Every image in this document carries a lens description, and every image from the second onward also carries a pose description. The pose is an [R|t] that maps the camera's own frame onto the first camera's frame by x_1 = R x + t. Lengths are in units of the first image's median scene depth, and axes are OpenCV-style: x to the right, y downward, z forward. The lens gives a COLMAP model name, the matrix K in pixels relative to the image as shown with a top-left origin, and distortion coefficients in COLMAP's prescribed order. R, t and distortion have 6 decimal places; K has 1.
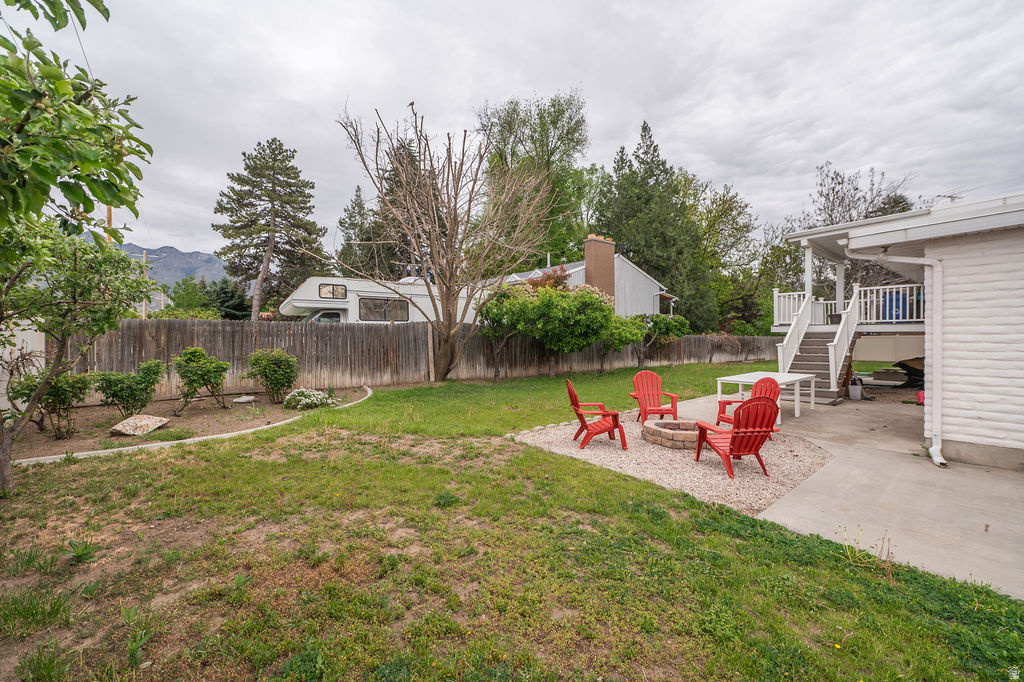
lens RADIAL K [[410.1, 0, 509.9], [0, 410.1, 338.6], [0, 0, 1]] dist [-0.009492, -0.000632]
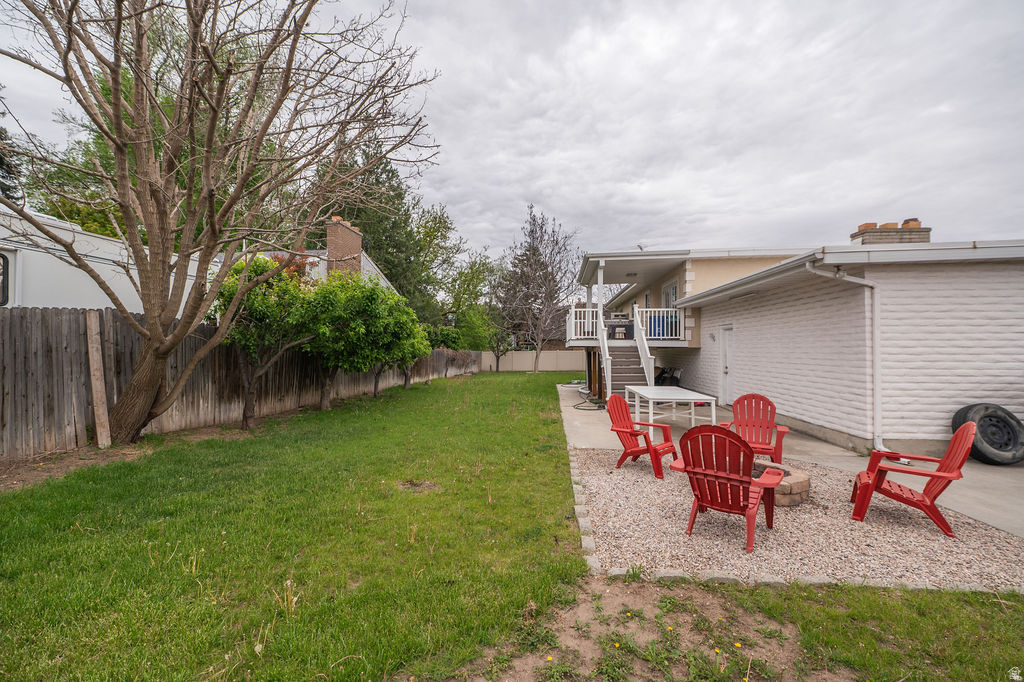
lens RADIAL K [[410.1, 0, 513.0], [0, 410.1, 339.7], [0, 0, 1]] dist [-0.009492, -0.000632]
pose [[0.692607, 0.026920, 0.720812, -0.199738], [-0.003258, 0.999410, -0.034195, 0.004252], [-0.721308, 0.021336, 0.692286, 0.388108]]
